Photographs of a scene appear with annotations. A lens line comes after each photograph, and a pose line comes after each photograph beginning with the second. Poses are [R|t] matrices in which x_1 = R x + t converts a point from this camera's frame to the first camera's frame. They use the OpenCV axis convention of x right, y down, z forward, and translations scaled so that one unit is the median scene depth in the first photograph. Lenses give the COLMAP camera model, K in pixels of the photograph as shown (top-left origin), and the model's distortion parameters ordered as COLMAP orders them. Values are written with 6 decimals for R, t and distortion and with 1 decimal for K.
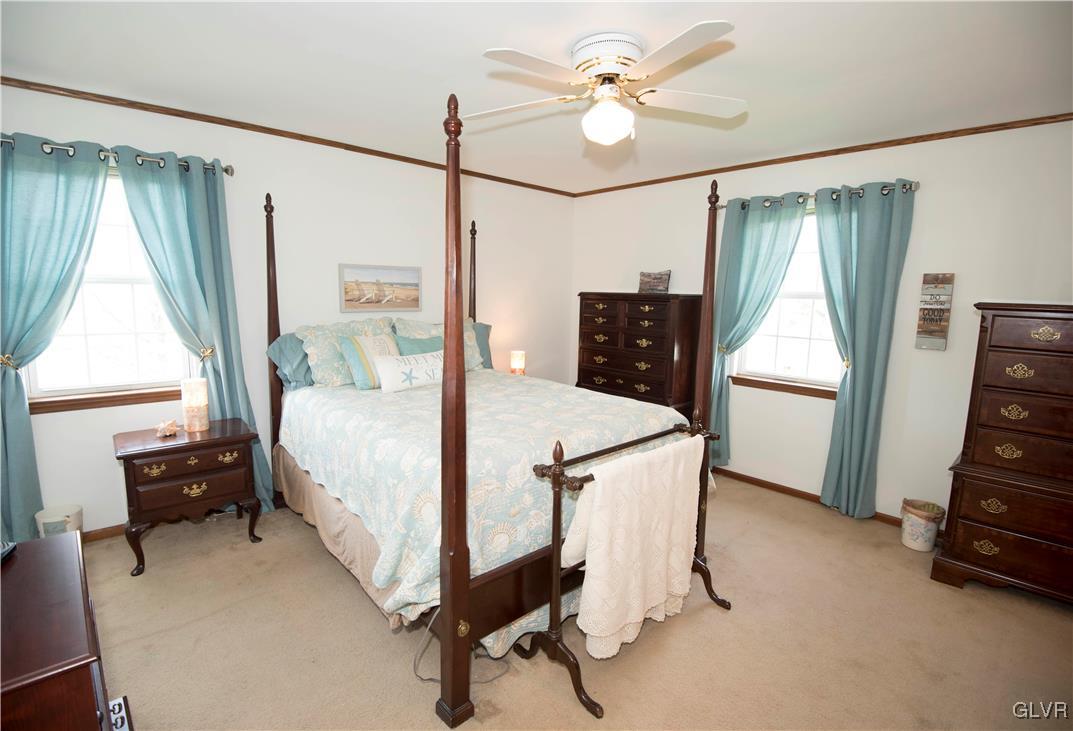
lens RADIAL K [[504.4, 0, 536.5], [0, 504.4, 365.5], [0, 0, 1]] dist [-0.000313, 0.000020]
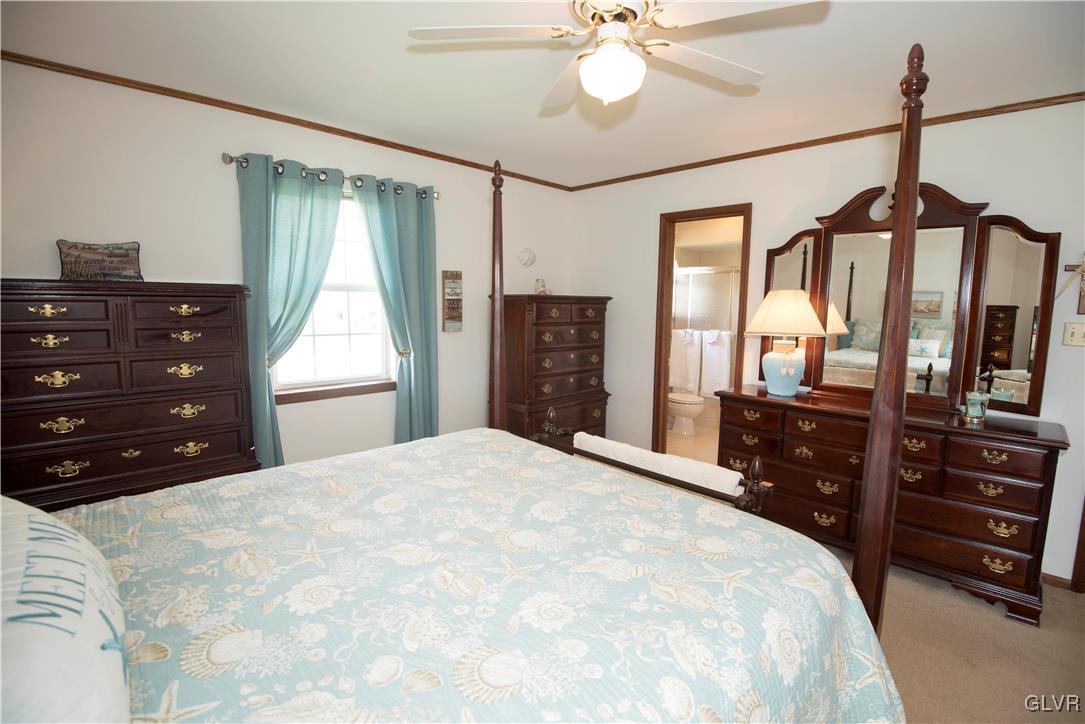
lens RADIAL K [[495.9, 0, 542.5], [0, 495.9, 362.0], [0, 0, 1]] dist [-0.001993, -0.024501]
pose [[-0.031116, -0.141694, 0.989421, -0.418140], [0.129904, 0.980931, 0.144563, -0.098685], [-0.991038, 0.133028, -0.012116, 0.742968]]
